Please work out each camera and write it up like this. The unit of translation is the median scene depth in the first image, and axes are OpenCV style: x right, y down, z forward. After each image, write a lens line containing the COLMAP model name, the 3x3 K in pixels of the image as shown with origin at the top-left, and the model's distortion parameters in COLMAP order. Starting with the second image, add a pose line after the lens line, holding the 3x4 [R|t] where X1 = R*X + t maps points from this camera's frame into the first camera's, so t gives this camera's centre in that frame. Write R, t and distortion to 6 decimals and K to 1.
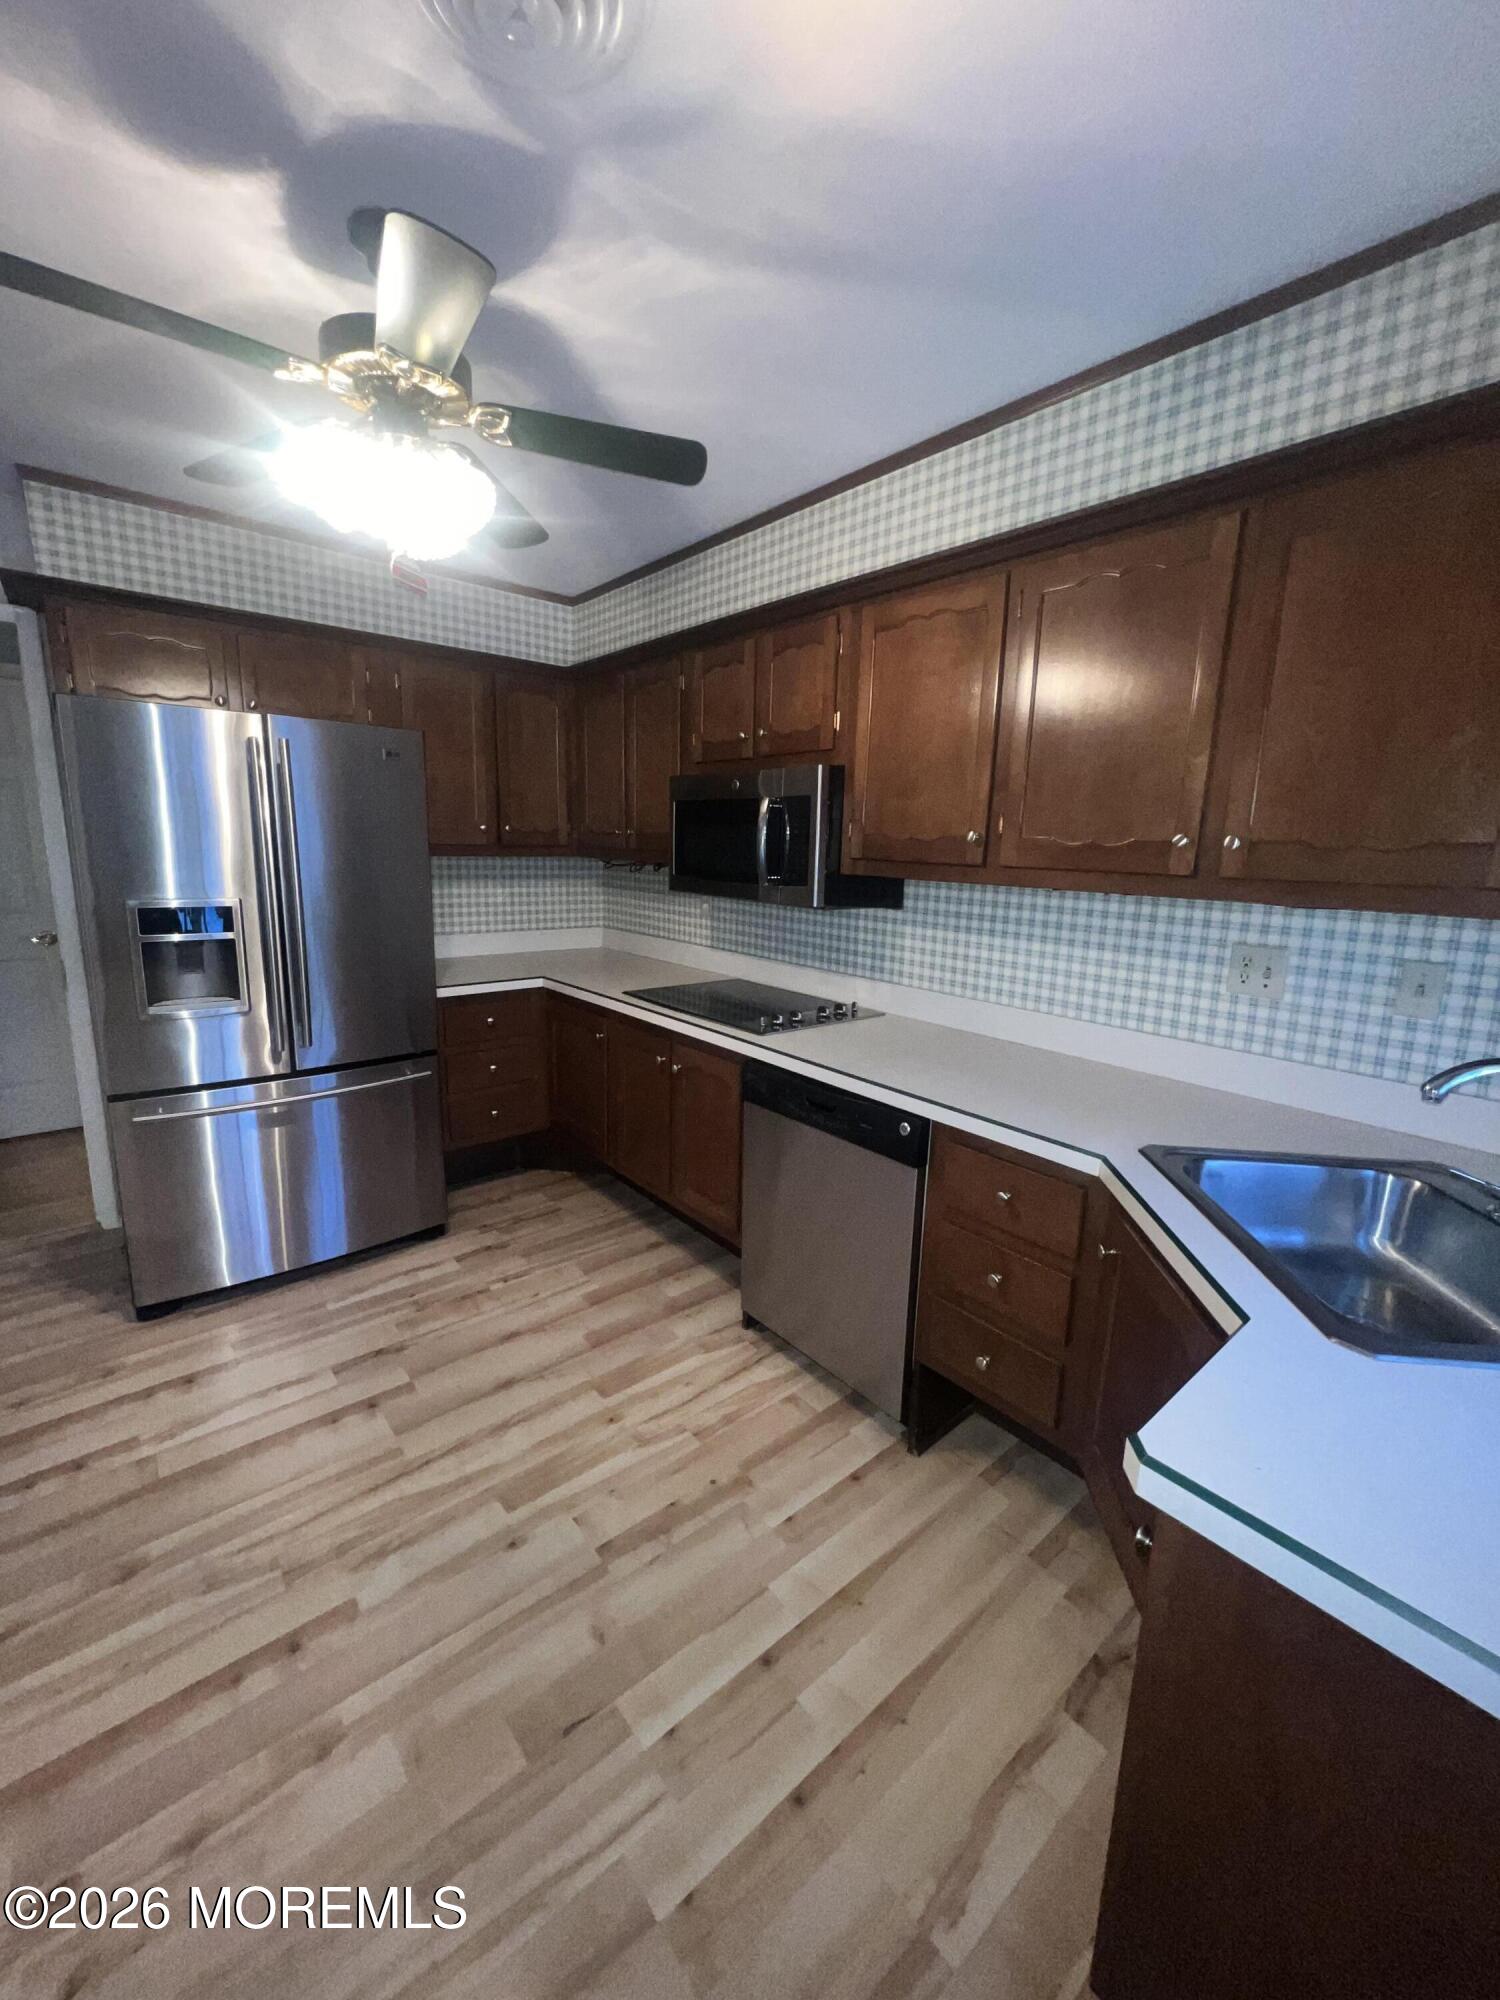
lens RADIAL K [[797.8, 0, 745.4], [0, 797.8, 997.8], [0, 0, 1]] dist [-0.001183, -0.000382]
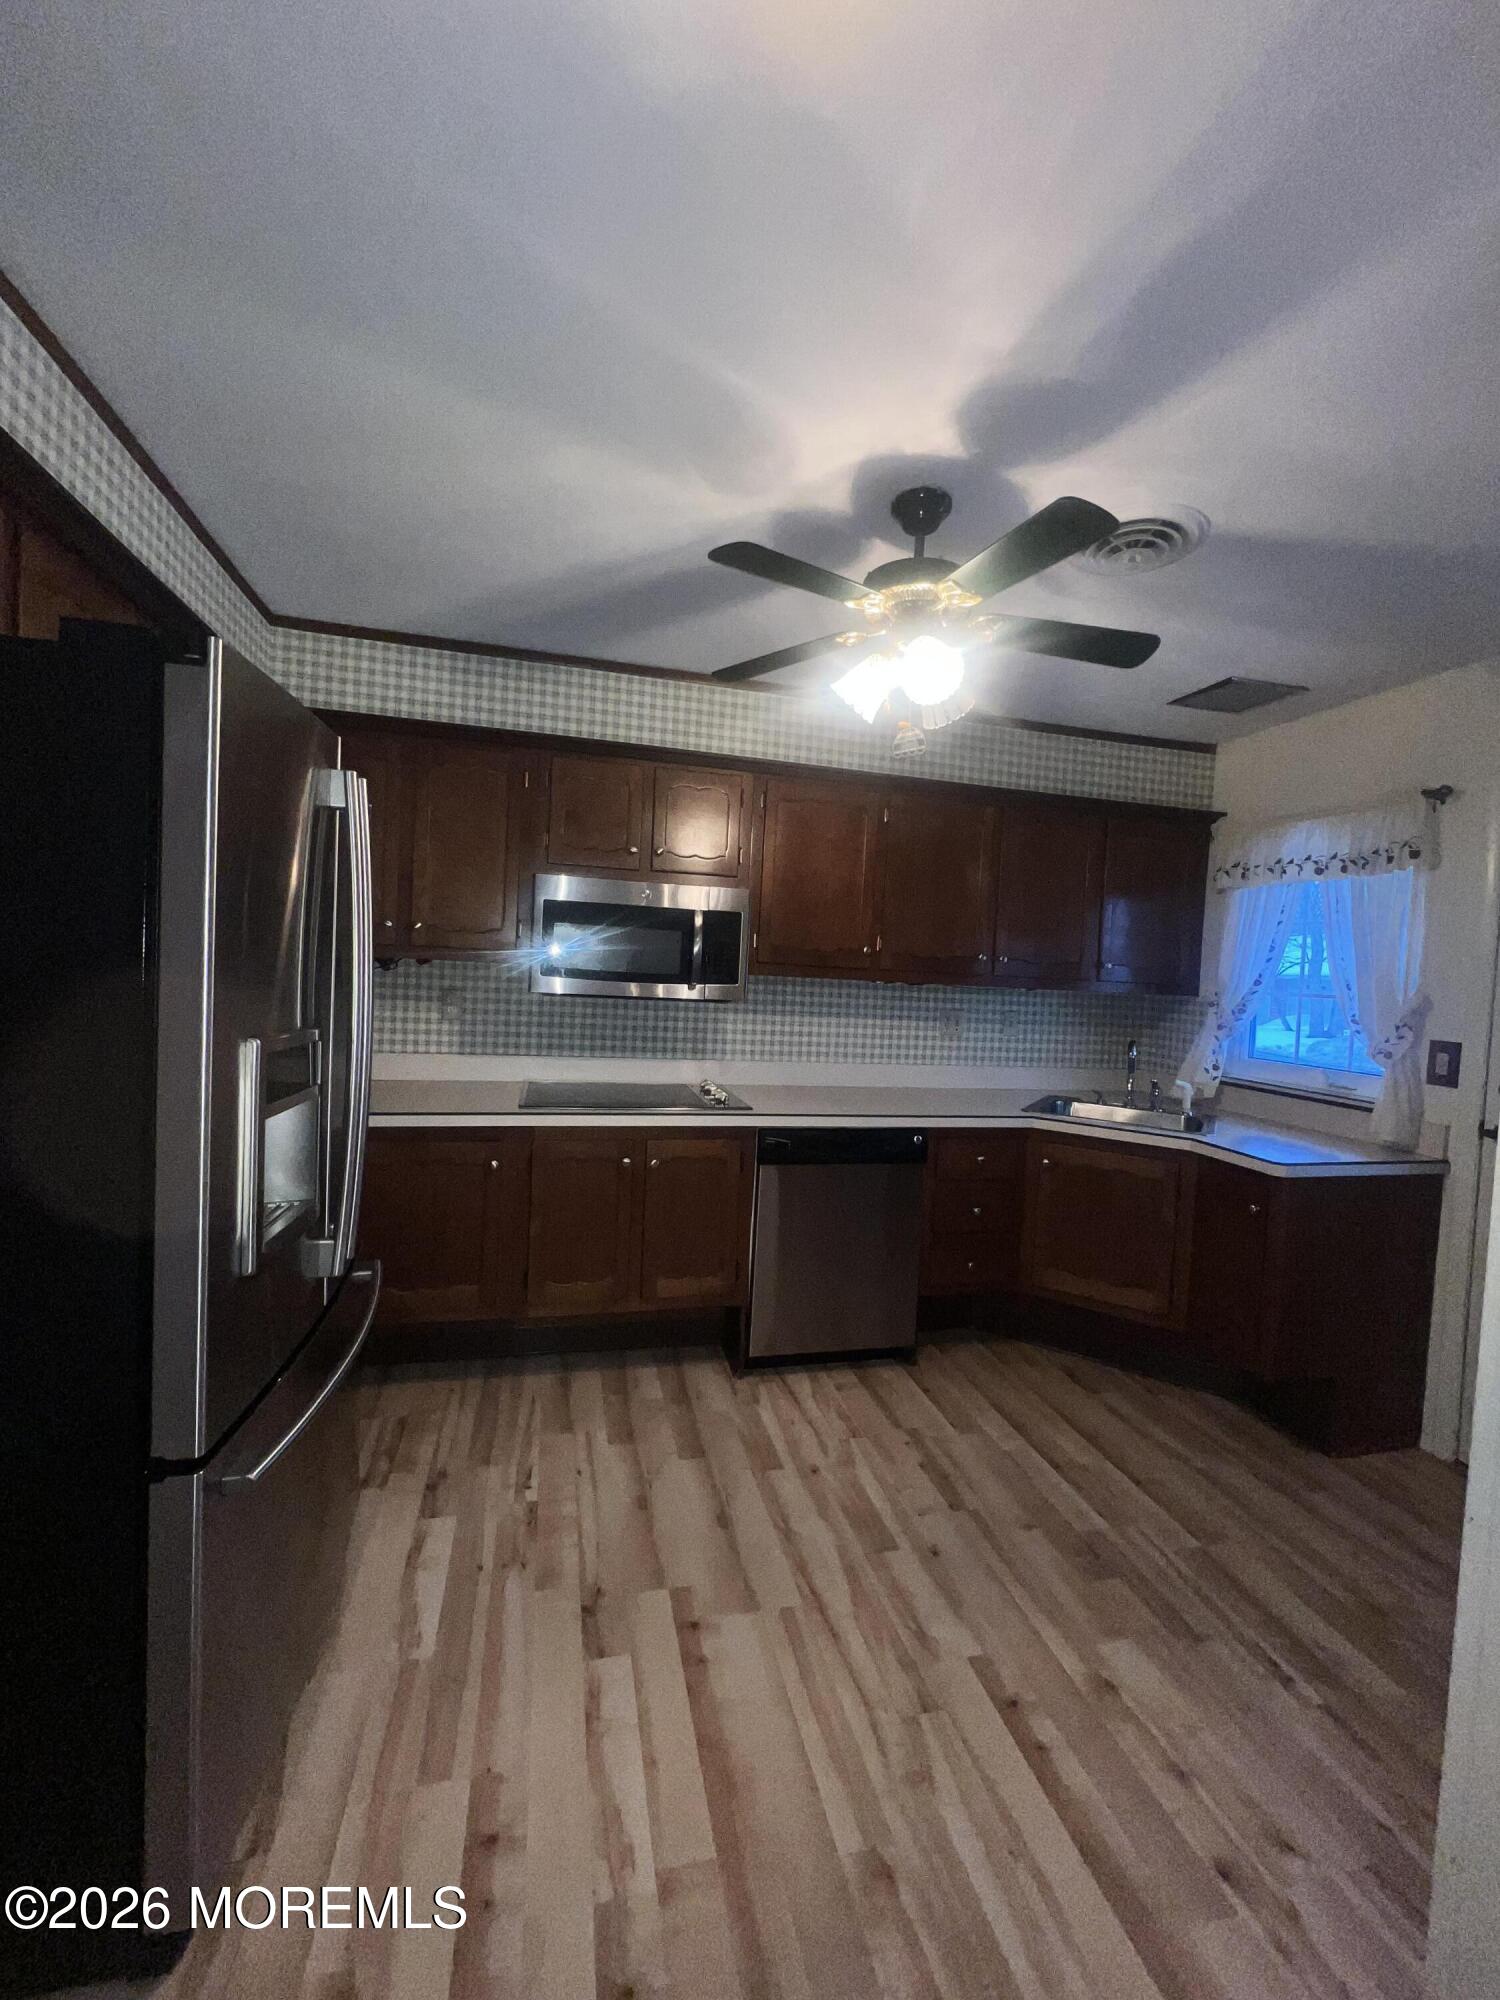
lens RADIAL K [[797.8, 0, 748.4], [0, 797.8, 998.2], [0, 0, 1]] dist [-0.001183, -0.000382]
pose [[0.441822, -0.038993, 0.896255, -1.037775], [0.136854, 0.990291, -0.024380, -0.088943], [-0.886603, 0.133428, 0.442869, 0.453036]]
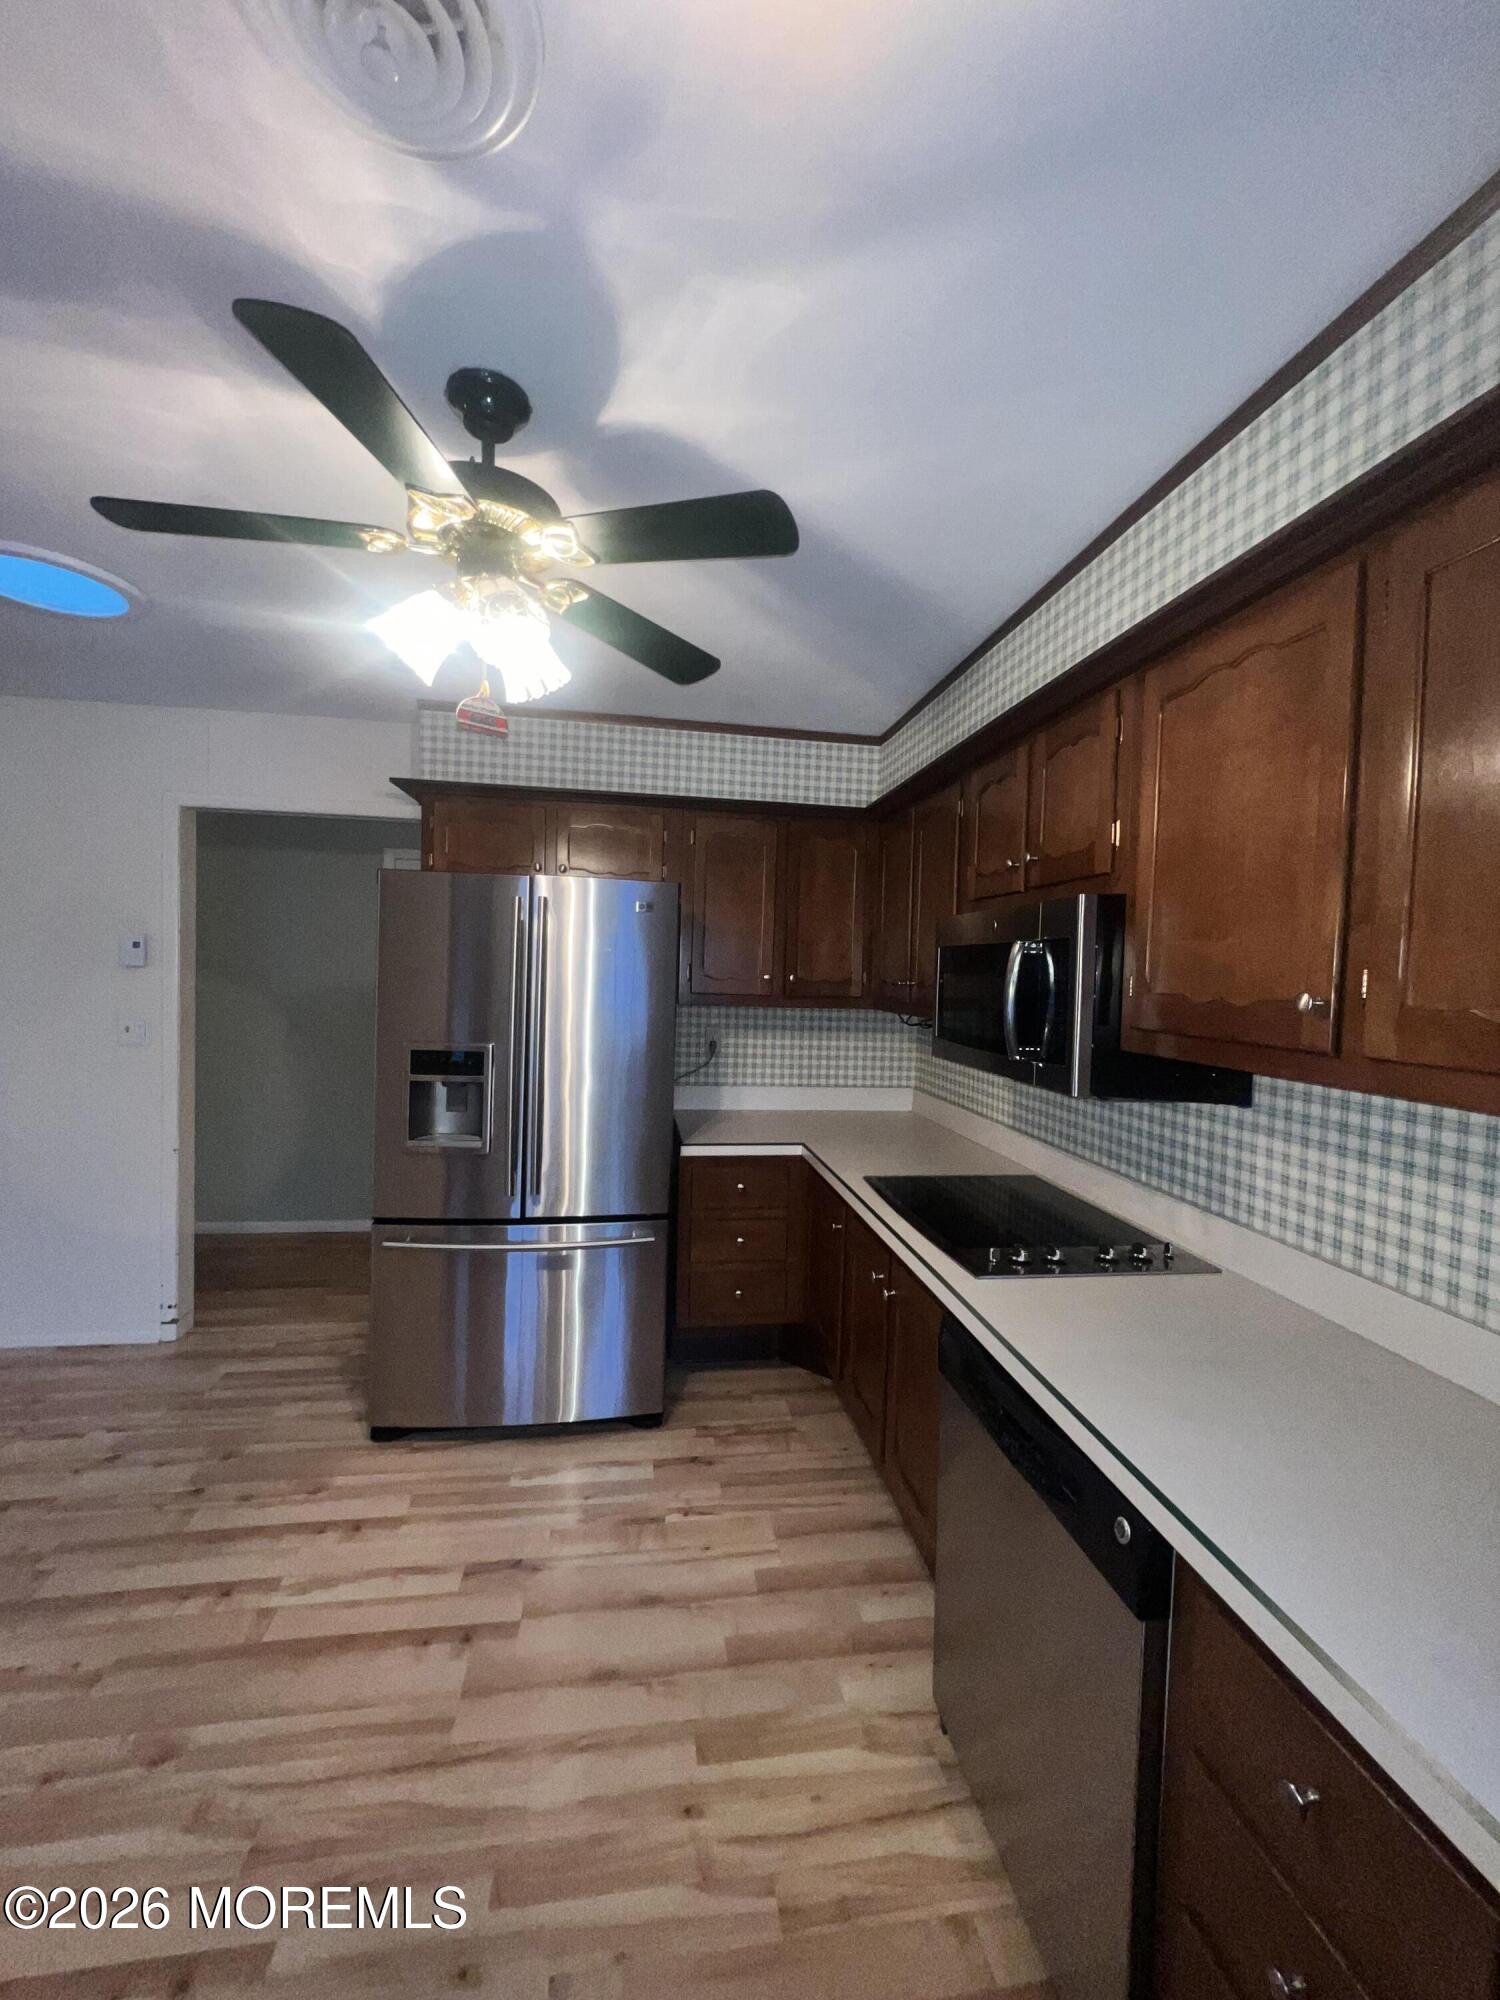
lens RADIAL K [[797.8, 0, 744.6], [0, 797.8, 997.6], [0, 0, 1]] dist [-0.001183, -0.000382]
pose [[0.854465, 0.015789, -0.519268, 0.202054], [-0.107290, 0.983353, -0.146647, -0.068086], [0.508309, 0.181017, 0.841935, 0.272524]]
